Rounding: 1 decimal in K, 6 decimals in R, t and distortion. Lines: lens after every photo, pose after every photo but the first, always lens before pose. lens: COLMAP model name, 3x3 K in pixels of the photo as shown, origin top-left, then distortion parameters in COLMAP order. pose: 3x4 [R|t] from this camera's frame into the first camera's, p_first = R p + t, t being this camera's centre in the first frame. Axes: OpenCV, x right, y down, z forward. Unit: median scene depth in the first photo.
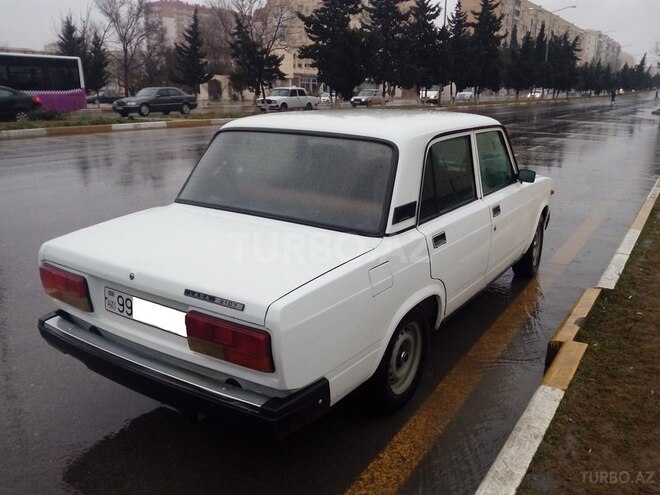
lens RADIAL K [[553.6, 0, 330.0], [0, 553.6, 247.5], [0, 0, 1]] dist [-0.009412, -0.004047]
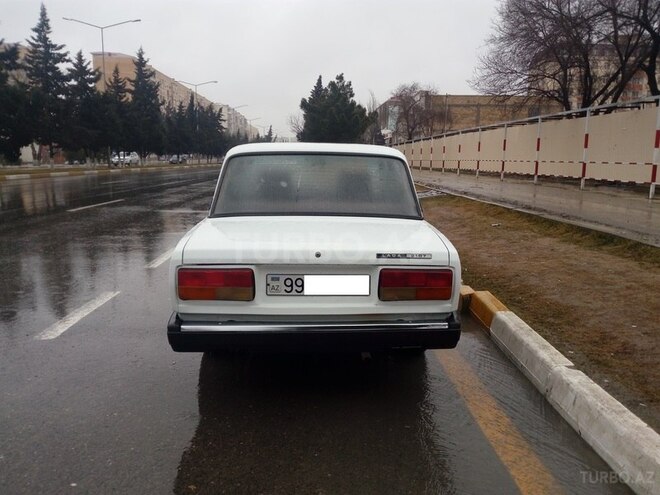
lens RADIAL K [[540.8, 0, 330.0], [0, 540.8, 247.5], [0, 0, 1]] dist [0.062737, -0.094820]
pose [[0.817976, -0.091576, 0.567917, -0.071467], [0.153834, 0.986114, -0.062559, 0.008096], [-0.554302, 0.138536, 0.820705, -0.001092]]
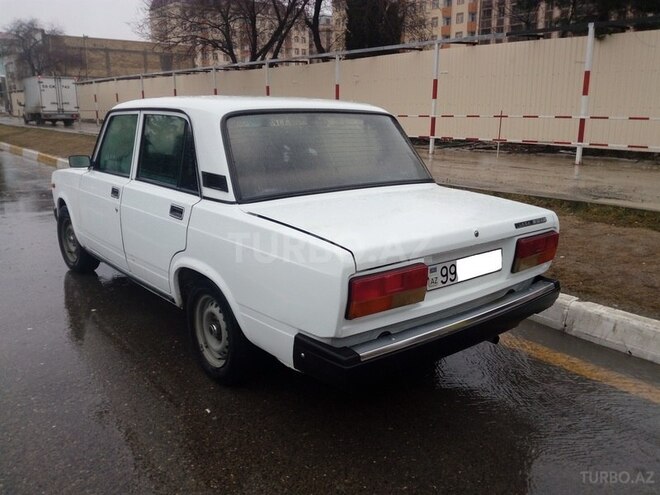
lens RADIAL K [[538.8, 0, 330.0], [0, 538.8, 247.5], [0, 0, 1]] dist [-0.001983, -0.001622]
pose [[0.302144, -0.235581, 0.923694, -0.098021], [0.251646, 0.954321, 0.161077, -0.011189], [-0.919447, 0.183776, 0.347625, 0.063001]]
